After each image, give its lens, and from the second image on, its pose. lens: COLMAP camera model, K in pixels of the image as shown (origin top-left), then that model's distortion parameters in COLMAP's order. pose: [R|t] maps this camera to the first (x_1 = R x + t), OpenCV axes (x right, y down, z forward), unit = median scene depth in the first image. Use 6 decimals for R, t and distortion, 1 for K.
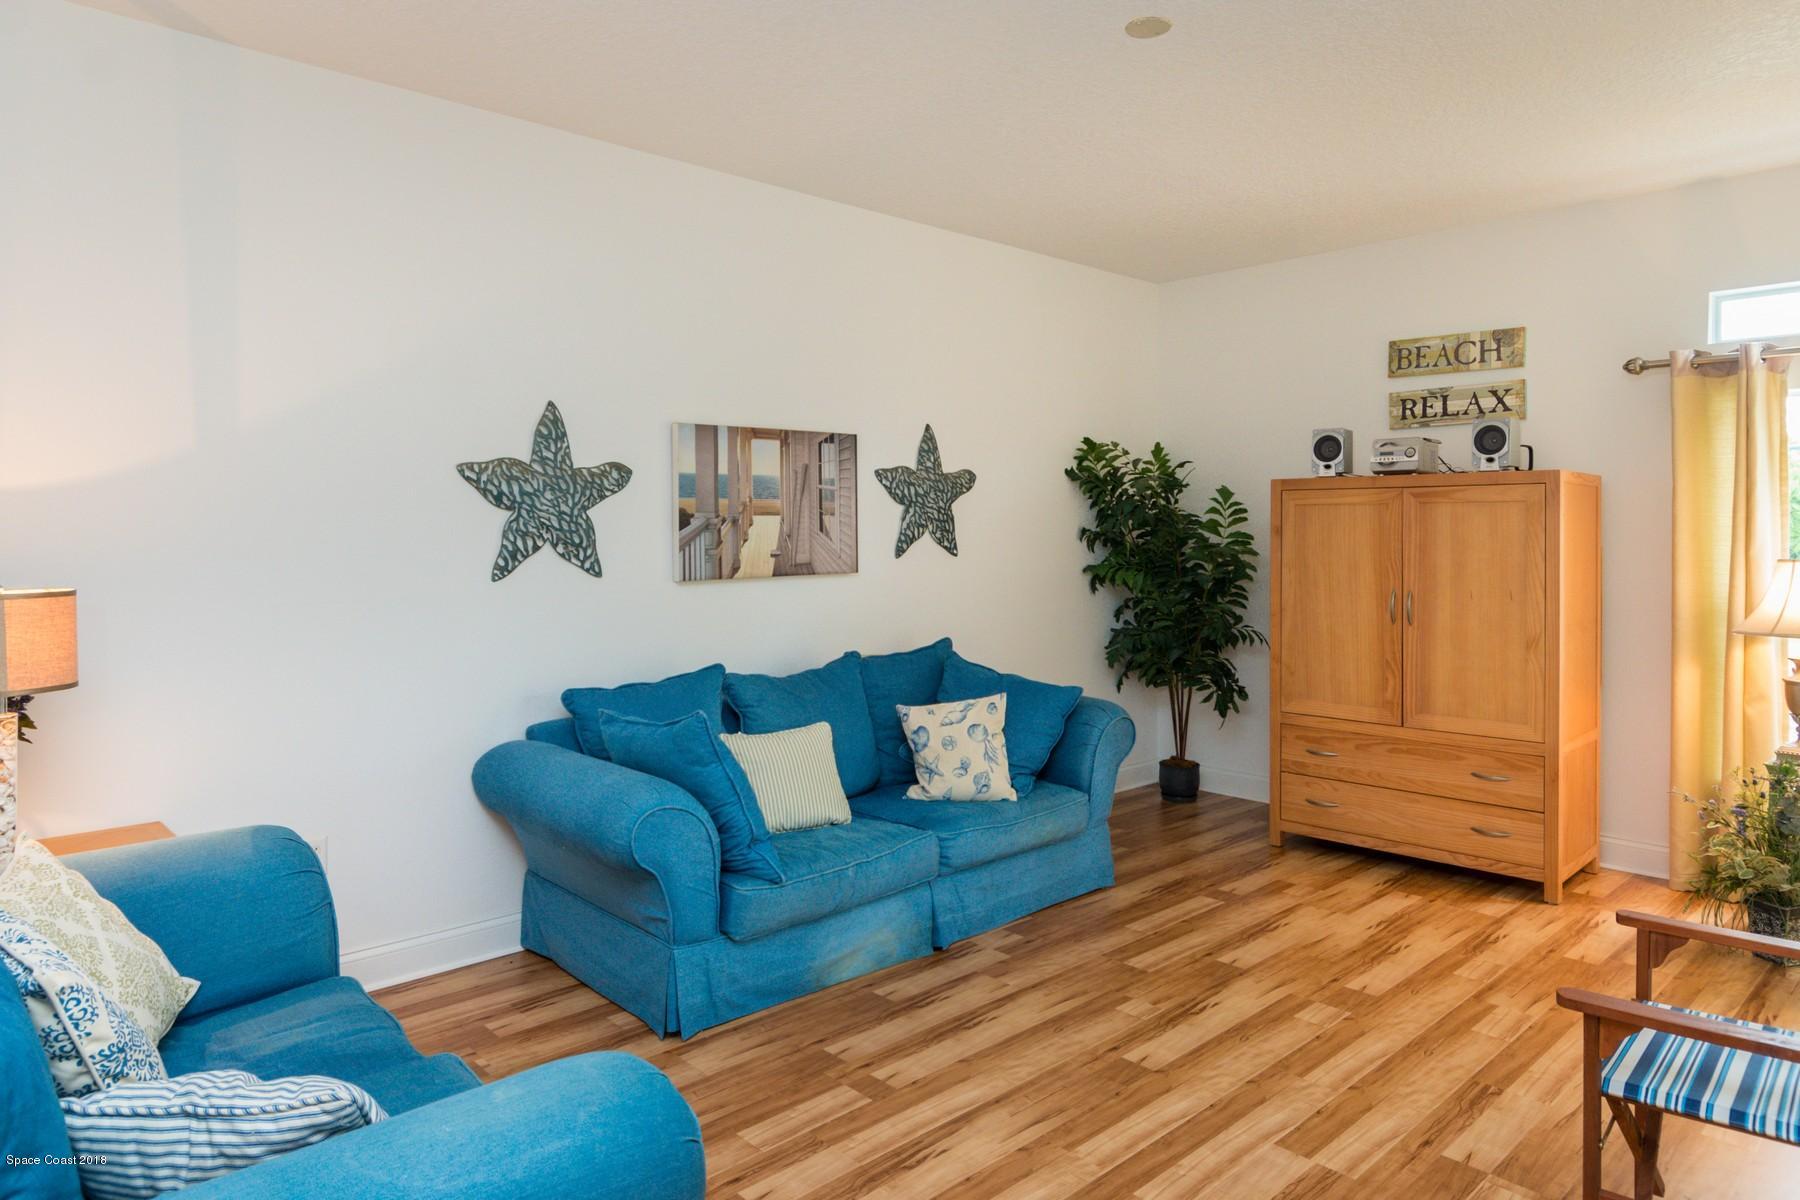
lens RADIAL K [[1123.7, 0, 902.4], [0, 1123.7, 545.1], [0, 0, 1]] dist [0.001787, -0.000767]
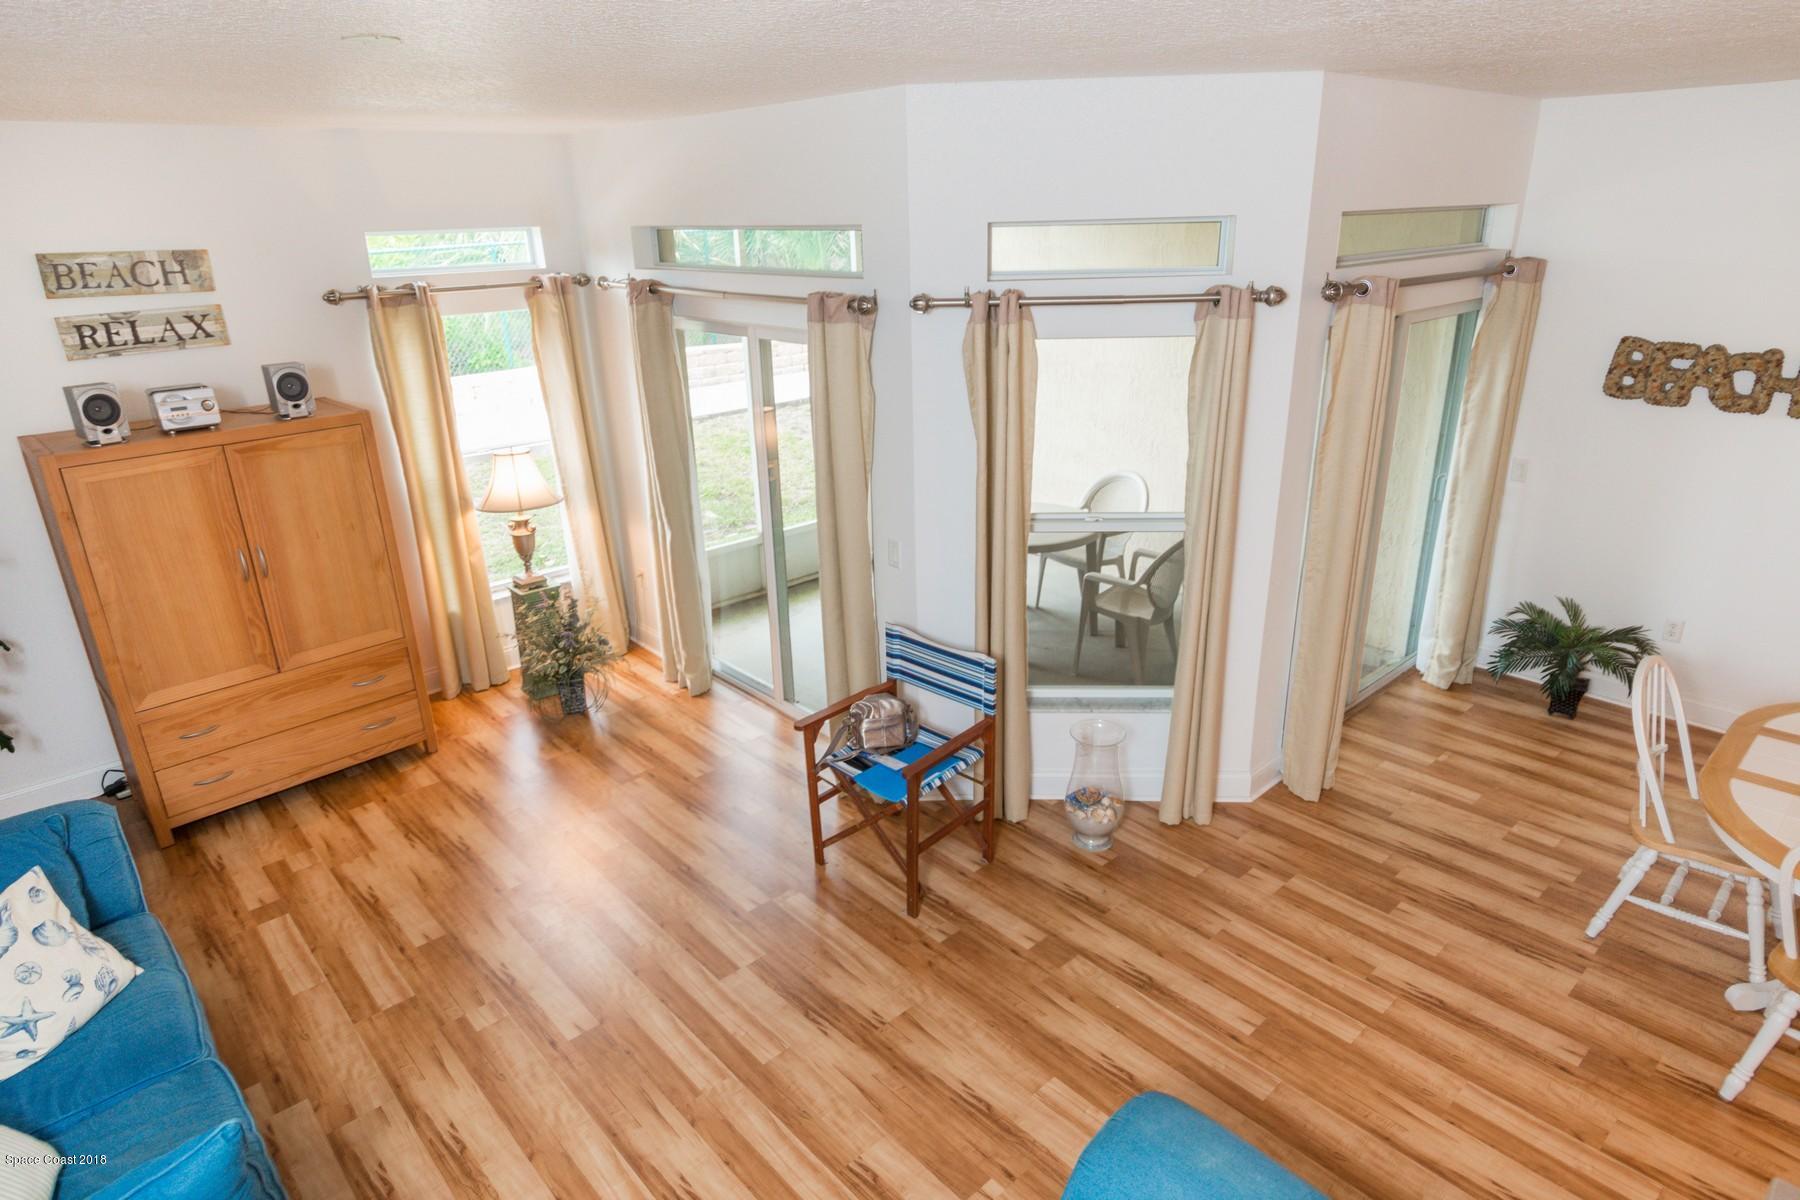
lens RADIAL K [[1037.1, 0, 900.0], [0, 1037.1, 600.0], [0, 0, 1]] dist [-0.004737, -0.002111]
pose [[0.014136, -0.352522, 0.935697, -0.427106], [0.034055, 0.935417, 0.351903, -0.223256], [-0.999320, 0.026891, 0.025228, 0.413668]]
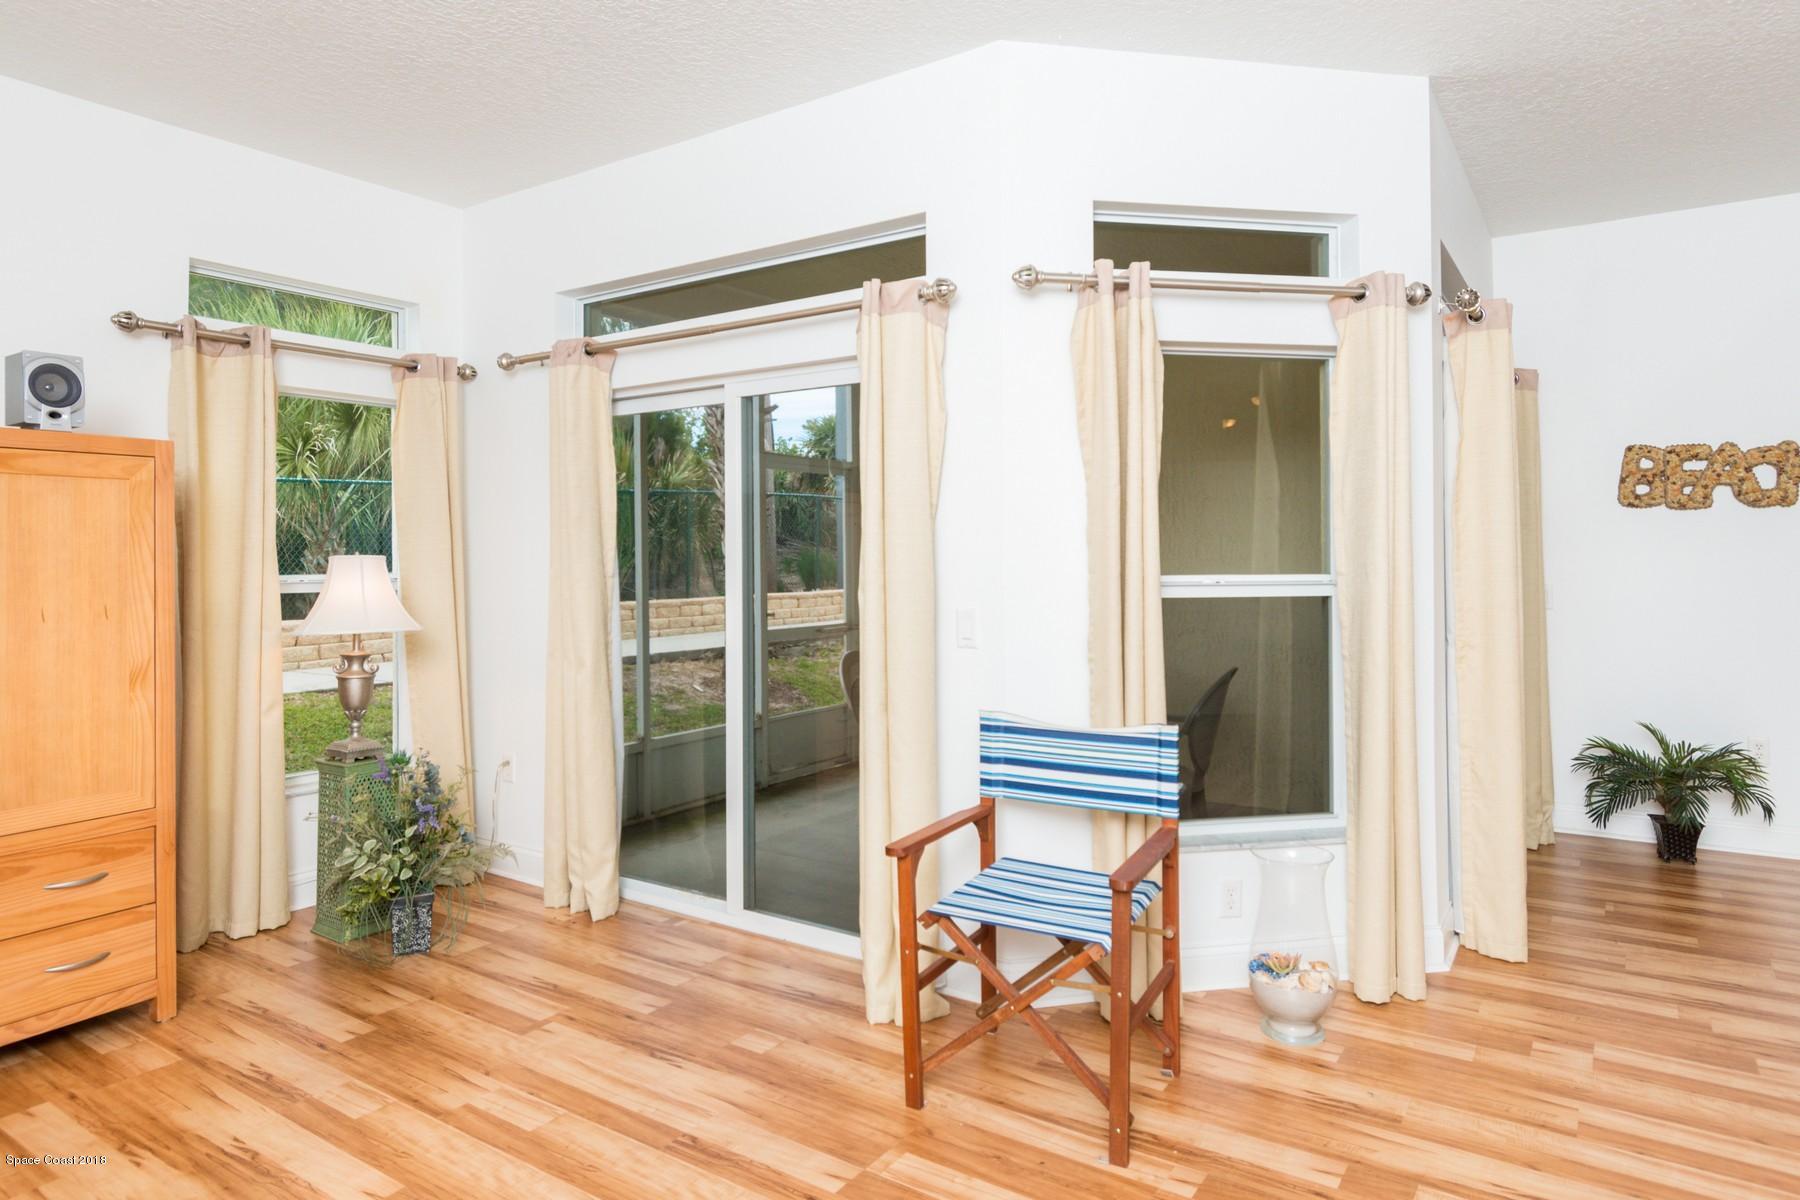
lens RADIAL K [[1068.7, 0, 896.4], [0, 1068.7, 551.3], [0, 0, 1]] dist [-0.004774, -0.003514]
pose [[-0.217980, 0.007511, 0.975924, -0.208986], [0.018042, 0.999831, -0.003665, 0.017442], [-0.975786, 0.016809, -0.218079, 0.637199]]
